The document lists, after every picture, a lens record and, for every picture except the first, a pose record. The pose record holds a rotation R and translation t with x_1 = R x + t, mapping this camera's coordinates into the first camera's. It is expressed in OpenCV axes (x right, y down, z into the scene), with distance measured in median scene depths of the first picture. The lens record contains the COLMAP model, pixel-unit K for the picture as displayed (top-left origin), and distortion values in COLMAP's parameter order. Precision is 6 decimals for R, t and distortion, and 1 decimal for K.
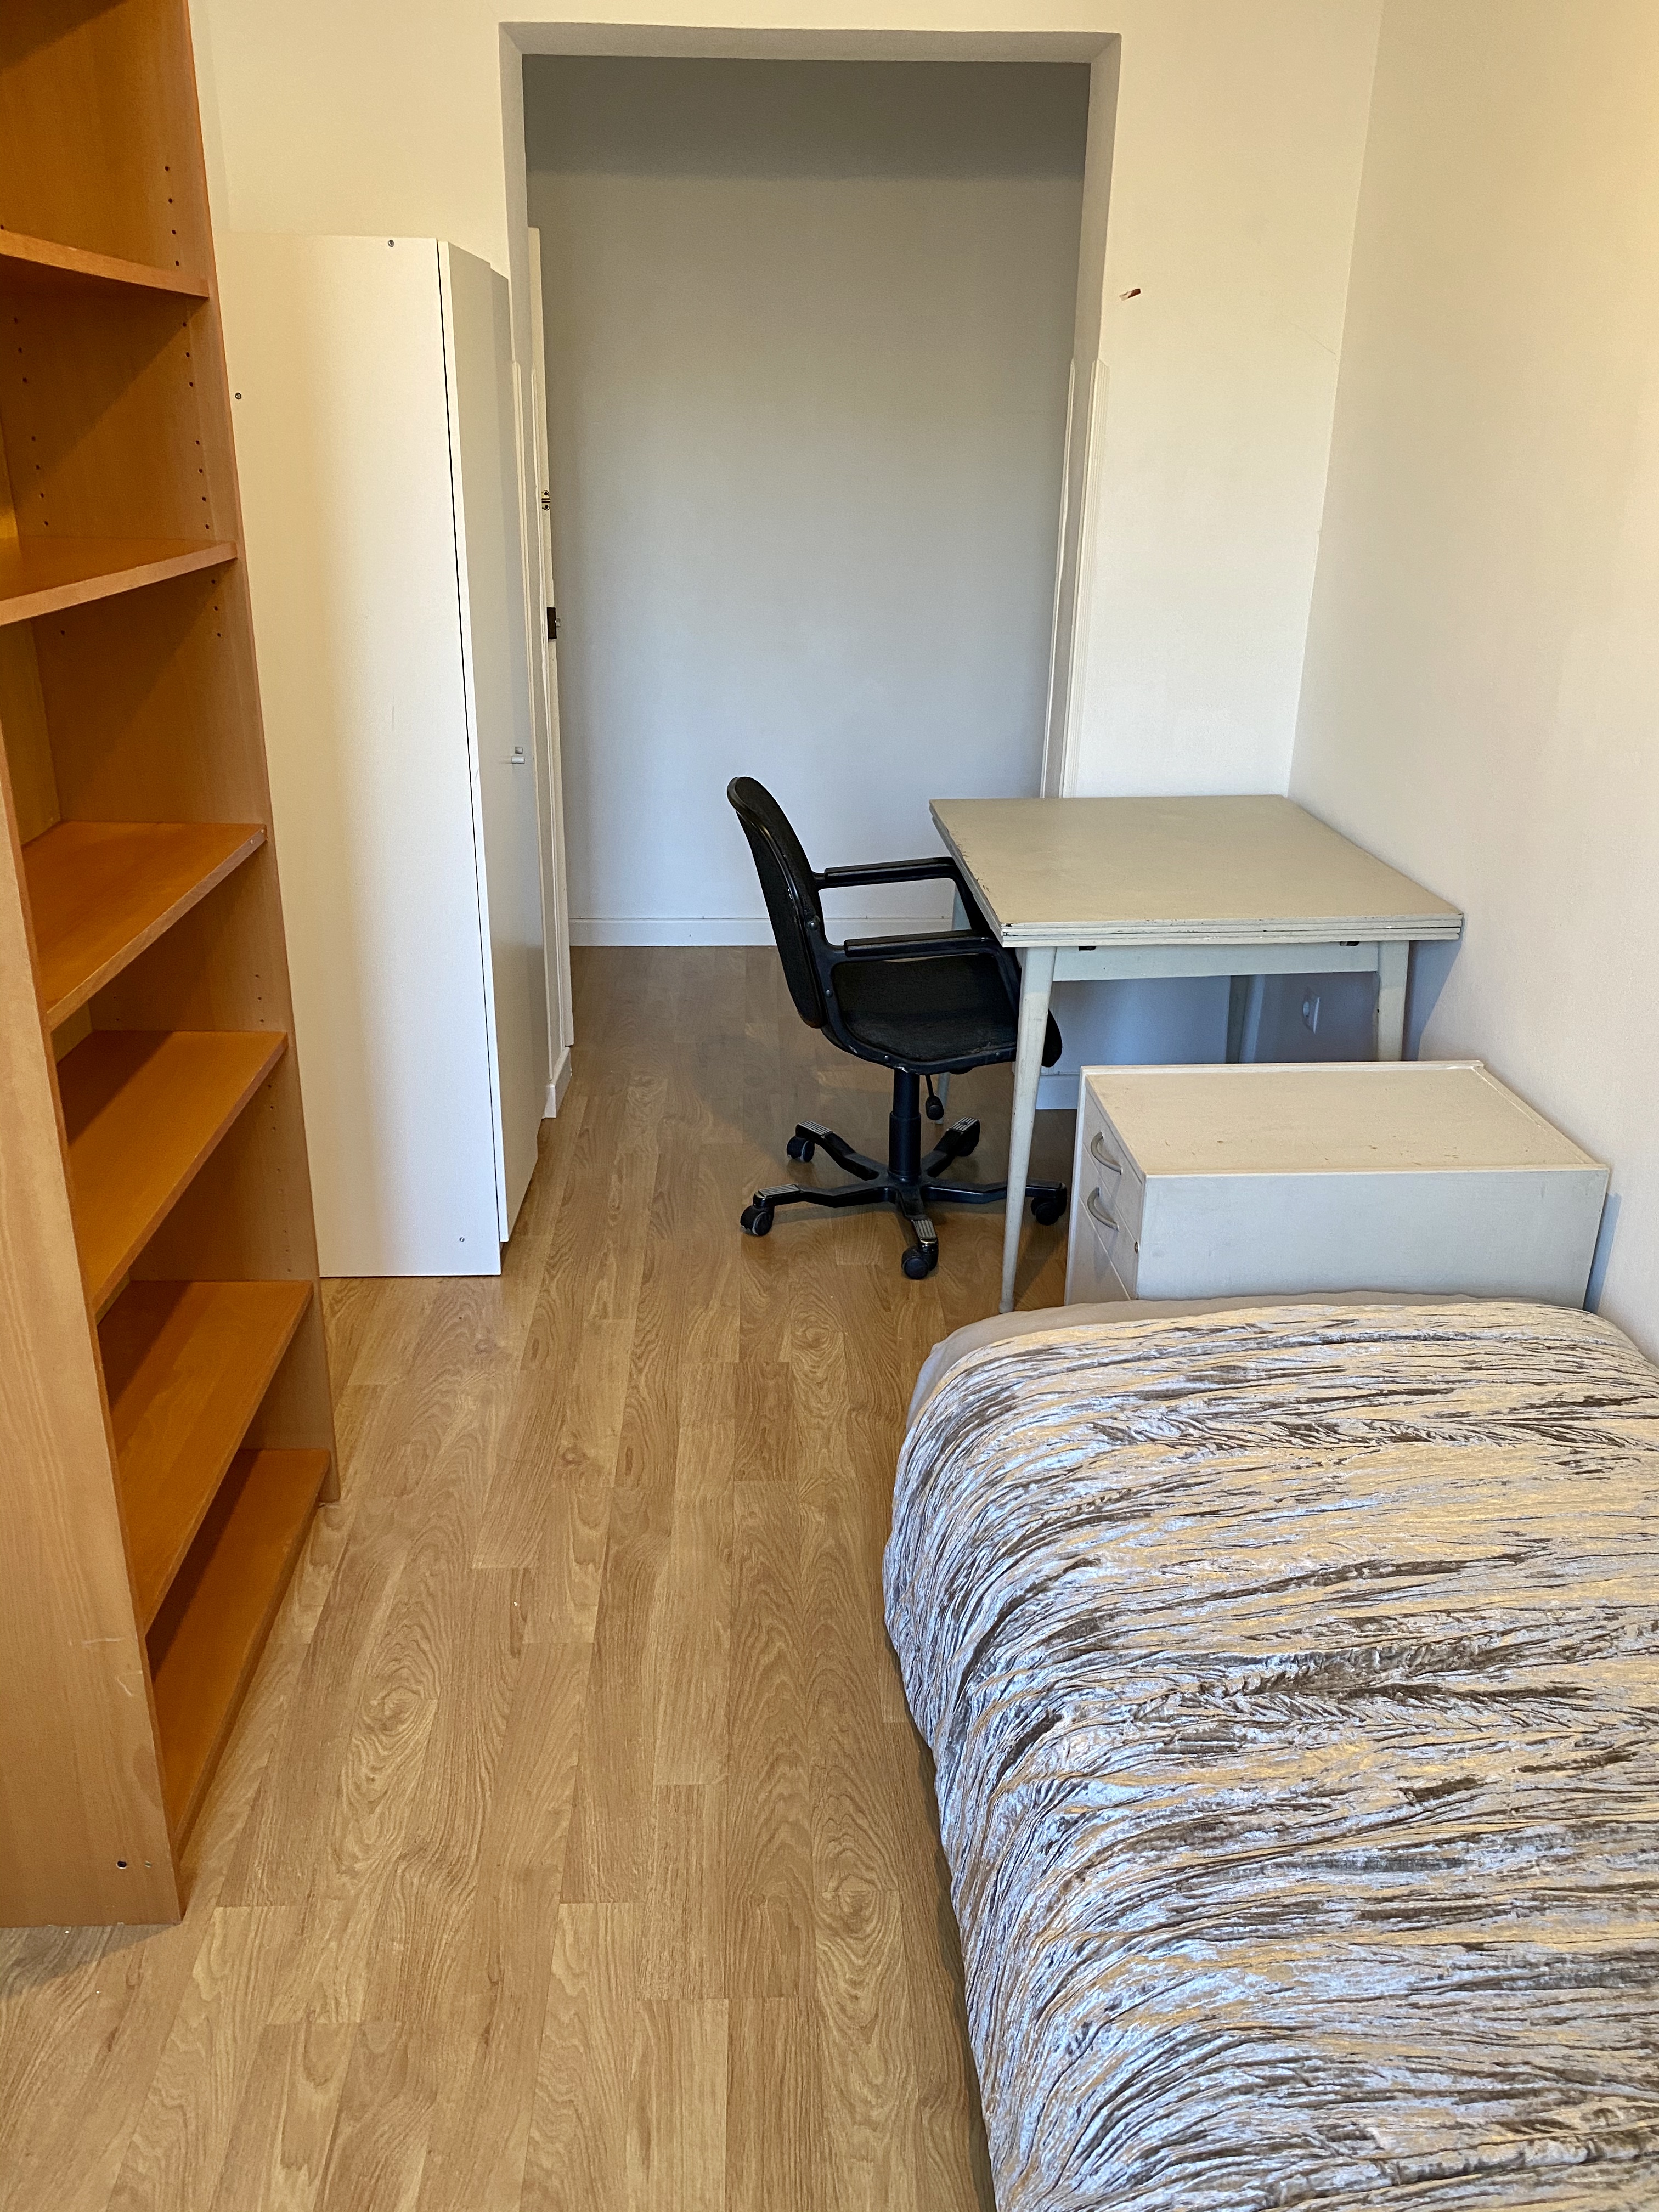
lens RADIAL K [[1689.2, 0, 817.9], [0, 1689.2, 1105.9], [0, 0, 1]] dist [0.130708, -0.239063]
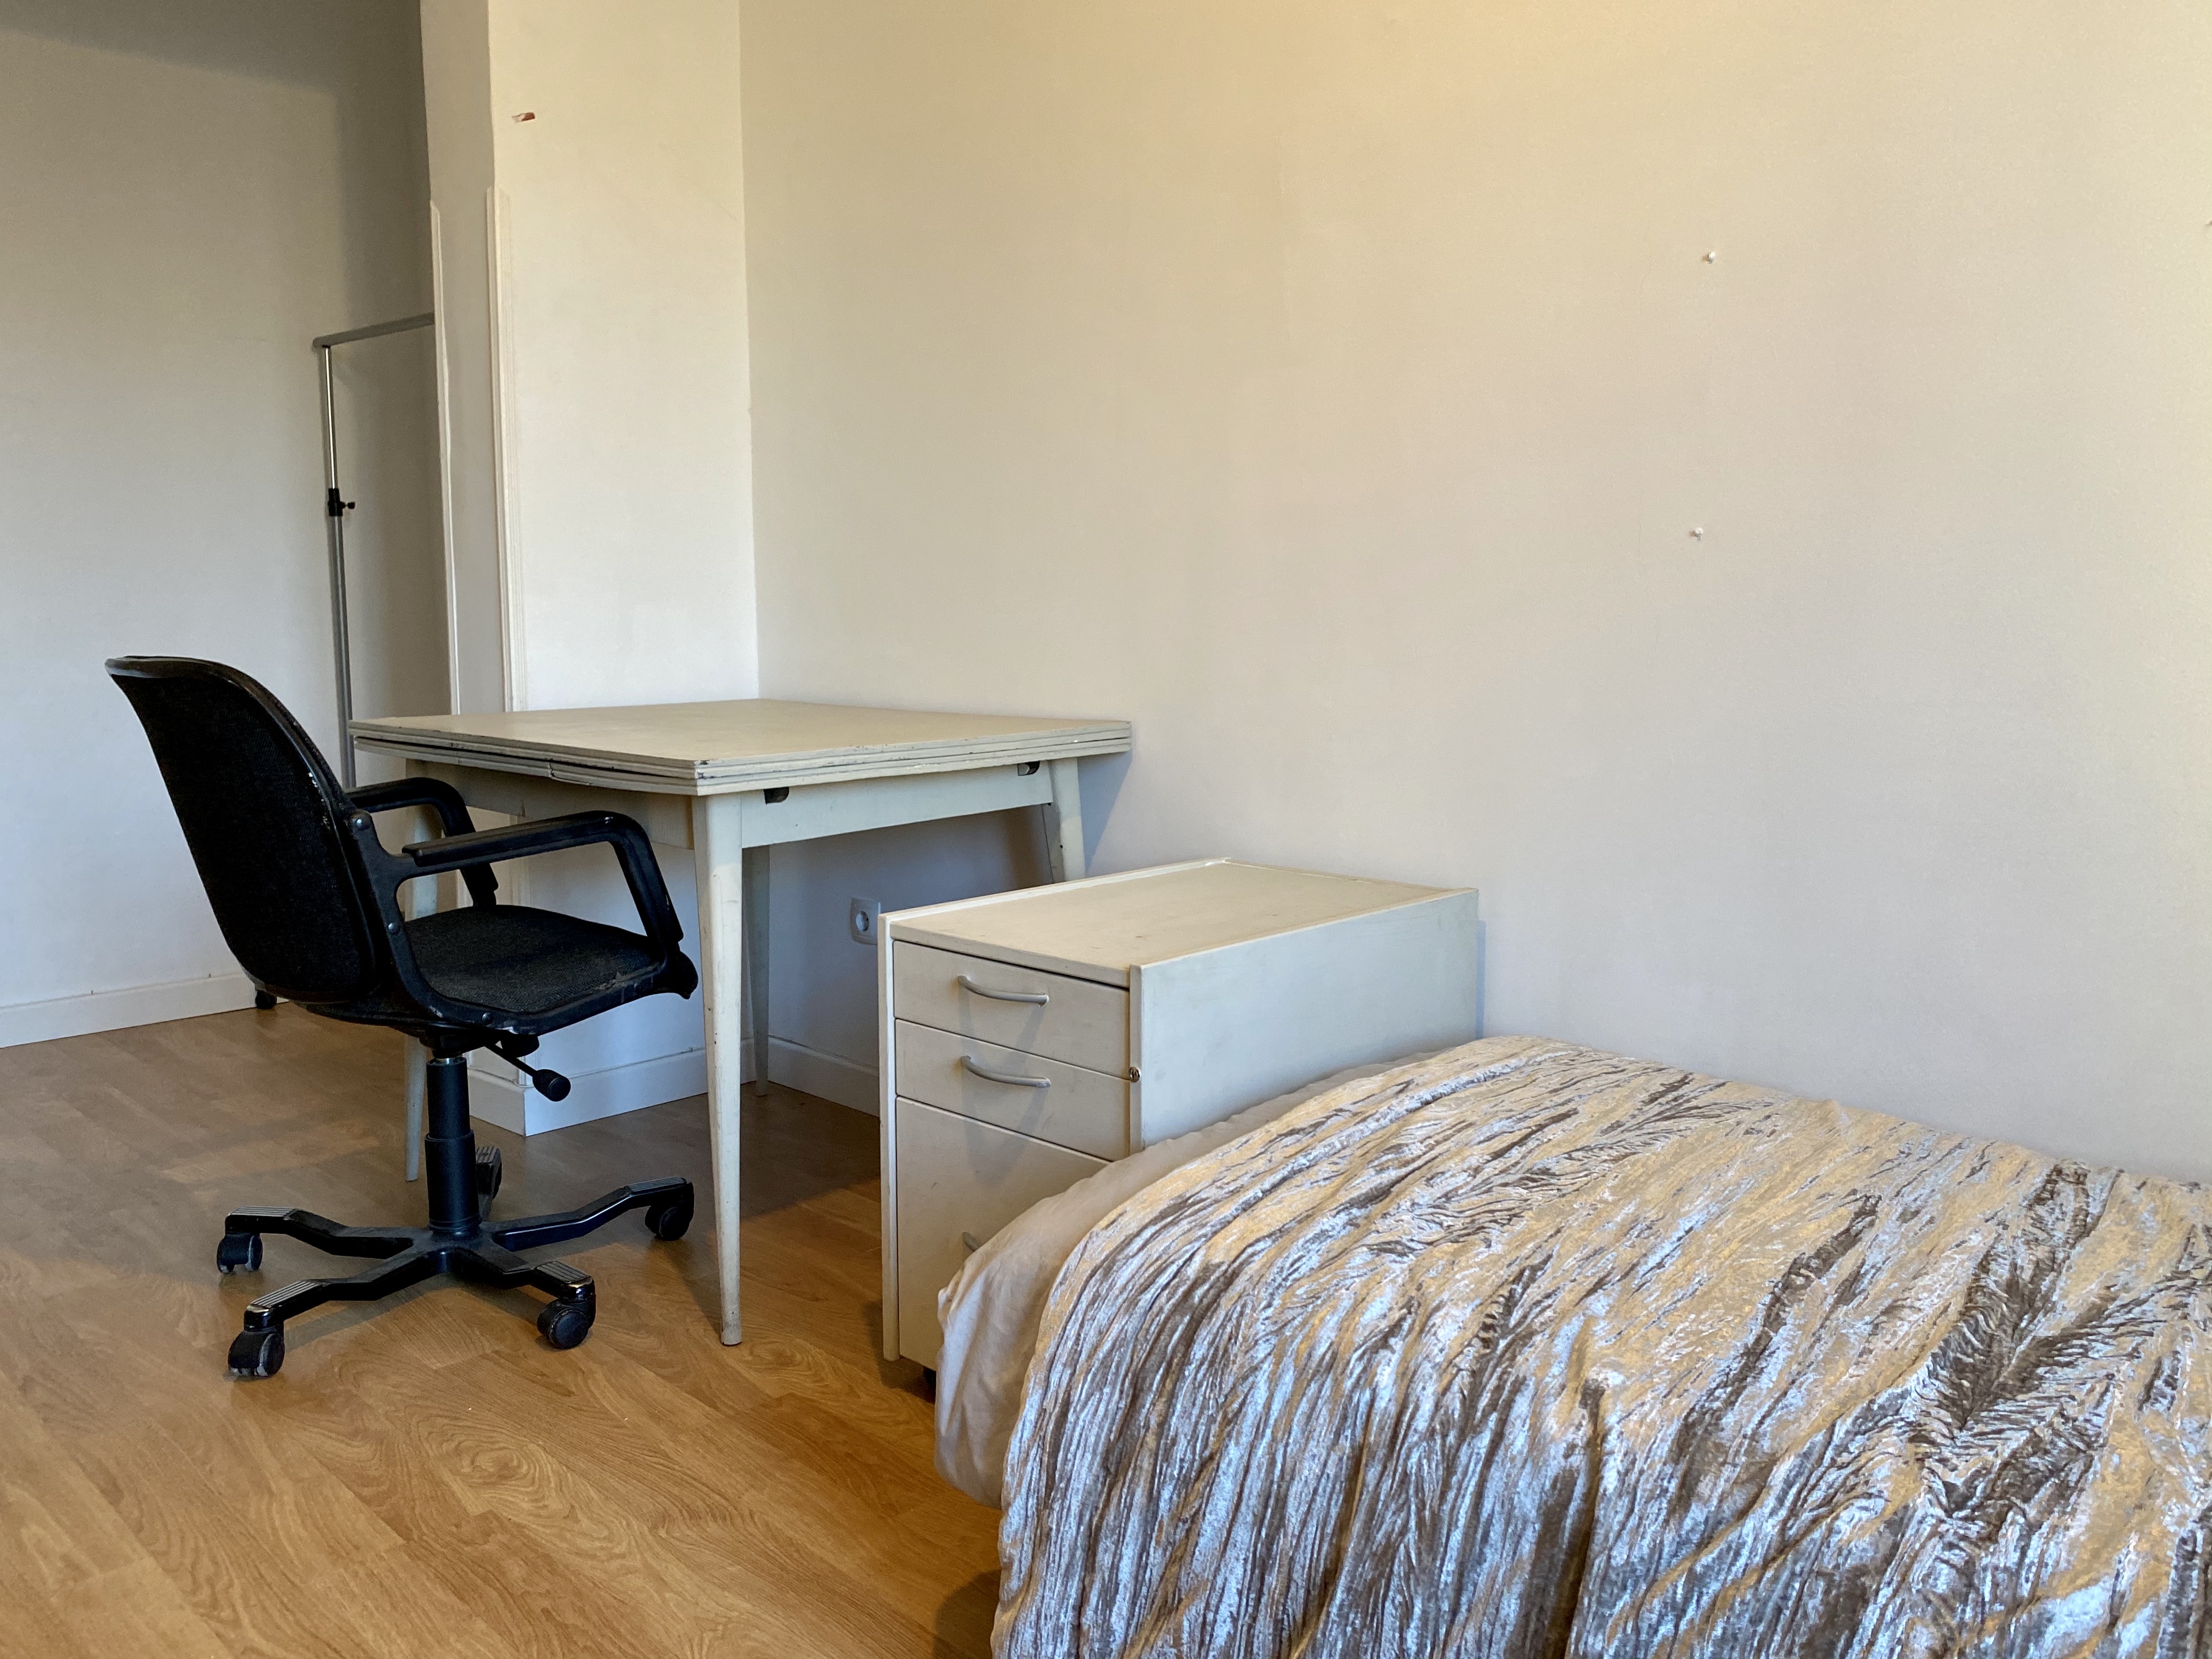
lens RADIAL K [[1689.2, 0, 1095.3], [0, 1689.2, 814.1], [0, 0, 1]] dist [0.130708, -0.239063]
pose [[0.728646, -0.094664, 0.678317, -0.258635], [0.264896, 0.952277, -0.151653, 0.067973], [-0.631590, 0.290185, 0.718949, 0.367805]]
